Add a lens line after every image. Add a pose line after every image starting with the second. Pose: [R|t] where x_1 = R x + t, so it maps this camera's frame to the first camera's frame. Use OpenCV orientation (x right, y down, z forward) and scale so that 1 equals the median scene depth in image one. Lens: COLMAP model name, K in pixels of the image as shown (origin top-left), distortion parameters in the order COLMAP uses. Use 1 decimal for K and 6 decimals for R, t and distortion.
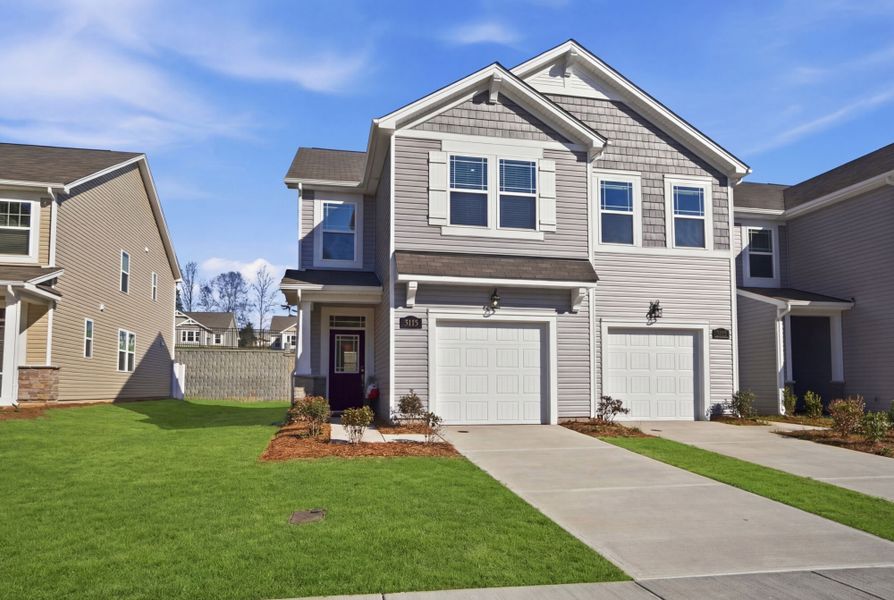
lens RADIAL K [[846.8, 0, 447.0], [0, 846.8, 300.0], [0, 0, 1]] dist [-0.016680, -0.009764]
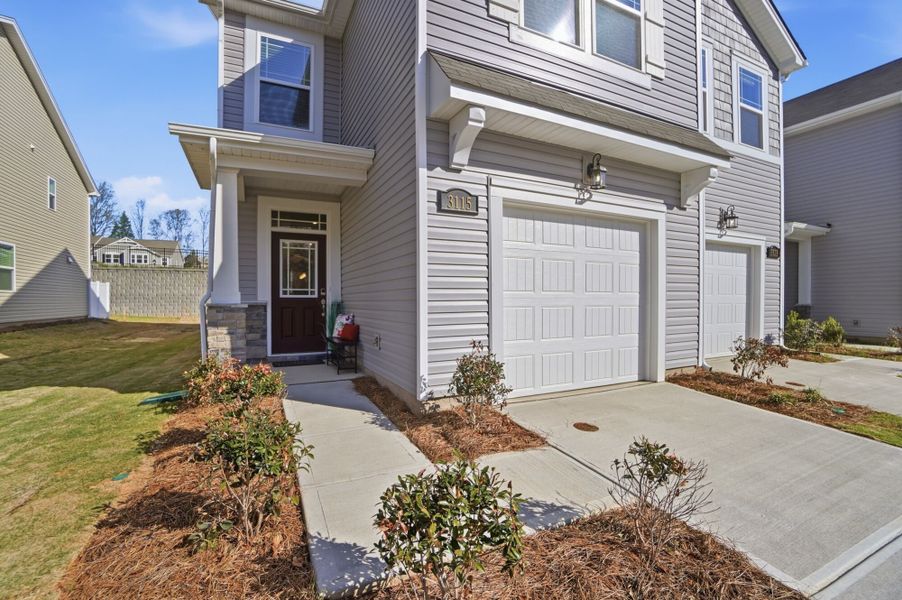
lens RADIAL K [[409.0, 0, 446.5], [0, 409.0, 296.5], [0, 0, 1]] dist [-0.067336, 0.024034]
pose [[0.955003, -0.002507, 0.296586, -0.110736], [-0.029924, 0.994048, 0.104756, 0.052392], [-0.295083, -0.108917, 0.949243, 0.714620]]
